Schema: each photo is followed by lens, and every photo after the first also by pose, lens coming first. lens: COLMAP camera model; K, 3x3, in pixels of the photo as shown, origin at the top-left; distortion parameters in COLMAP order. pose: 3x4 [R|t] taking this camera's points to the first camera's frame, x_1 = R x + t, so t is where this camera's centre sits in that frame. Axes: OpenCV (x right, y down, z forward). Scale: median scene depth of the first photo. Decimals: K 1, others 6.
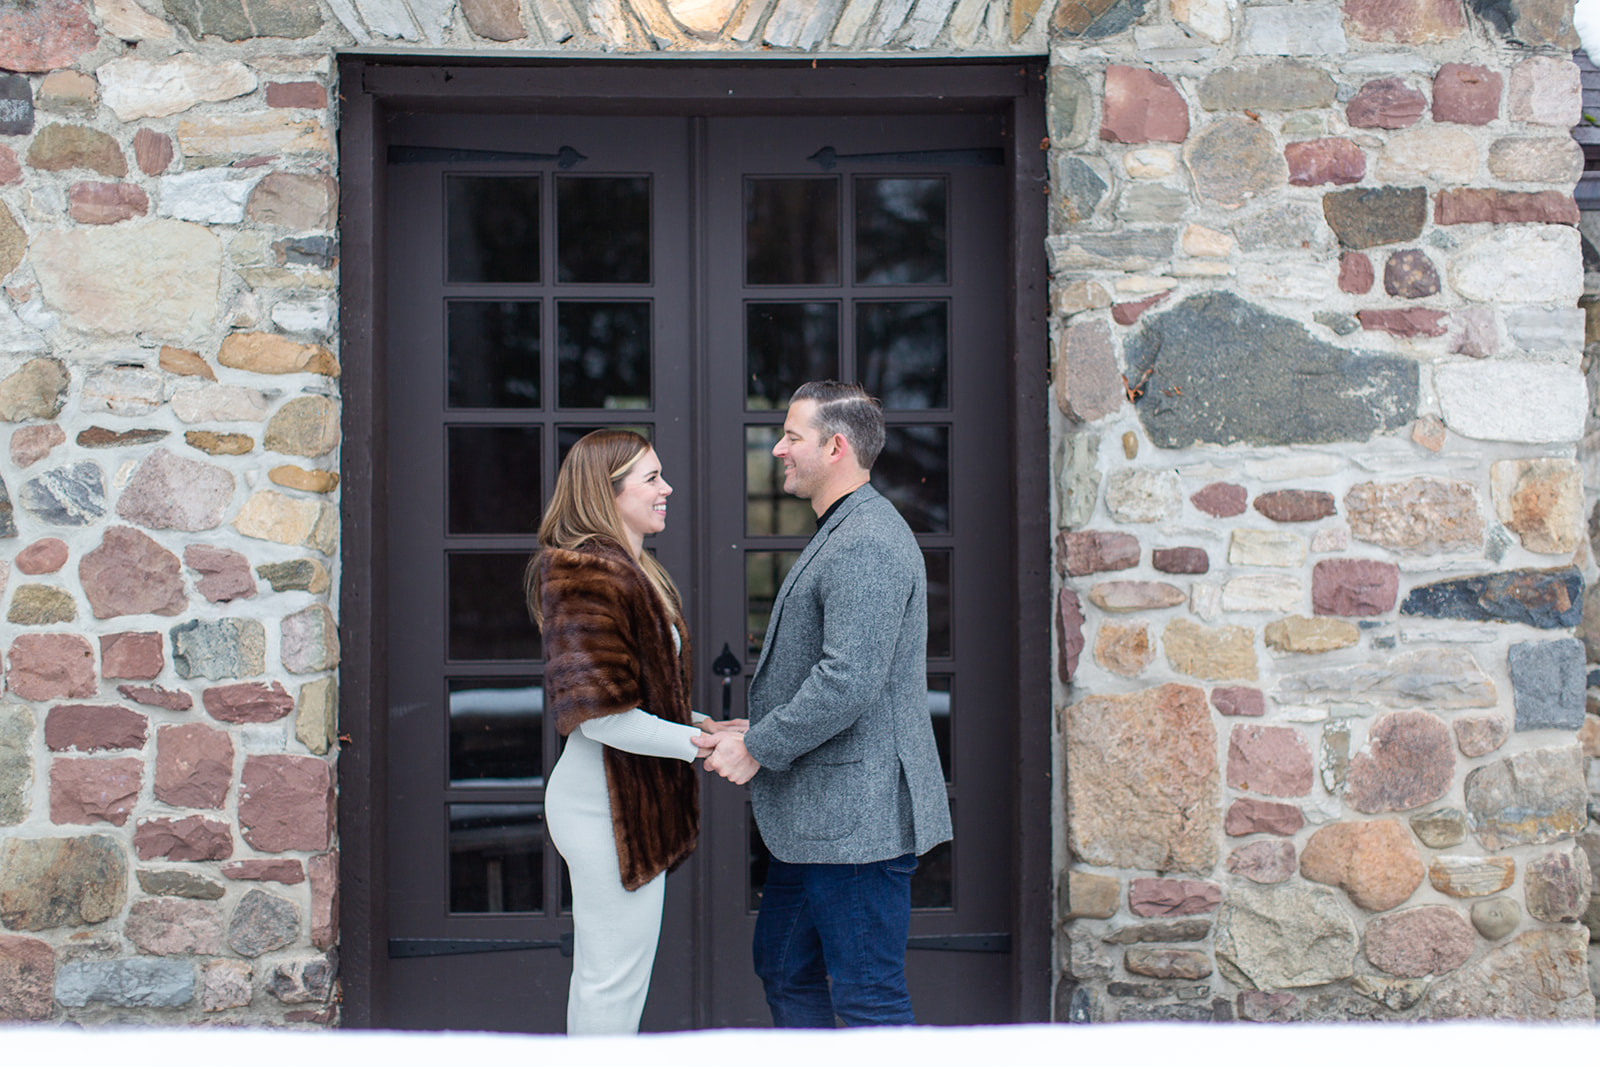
lens RADIAL K [[2488.5, 0, 802.2], [0, 2488.5, 529.0], [0, 0, 1]] dist [0.020305, 0.031717]
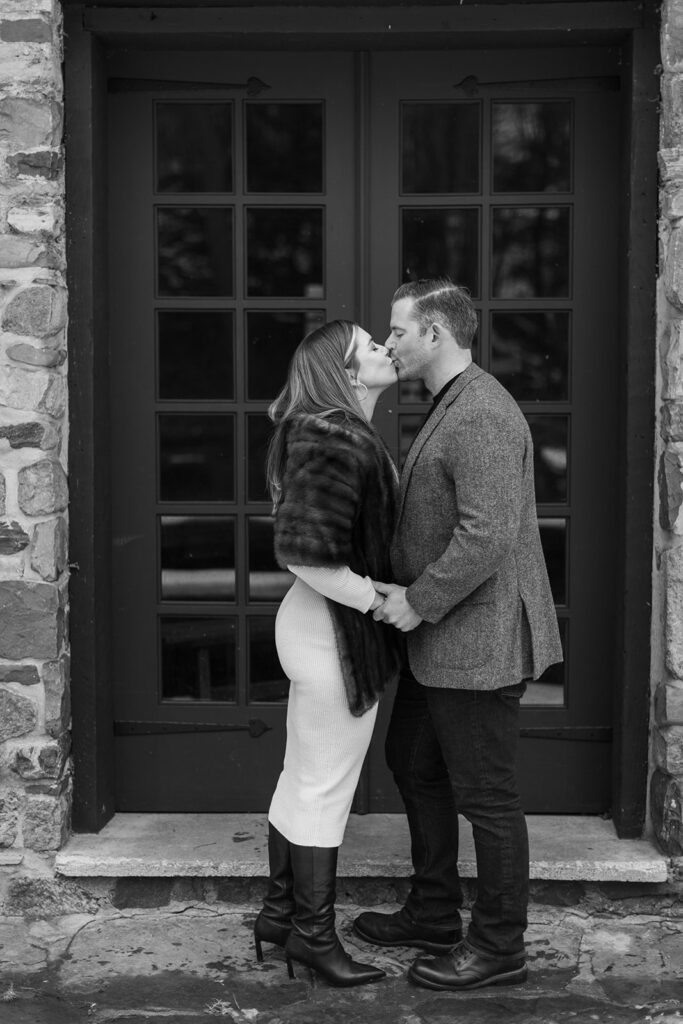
lens RADIAL K [[1592.6, 0, 341.5], [0, 1592.6, 512.0], [0, 0, 1]] dist [0.020305, 0.031717]
pose [[0.998026, 0.010670, -0.061886, -0.002417], [-0.005145, 0.996040, 0.088760, -0.013744], [0.062588, -0.088266, 0.994129, 0.230132]]
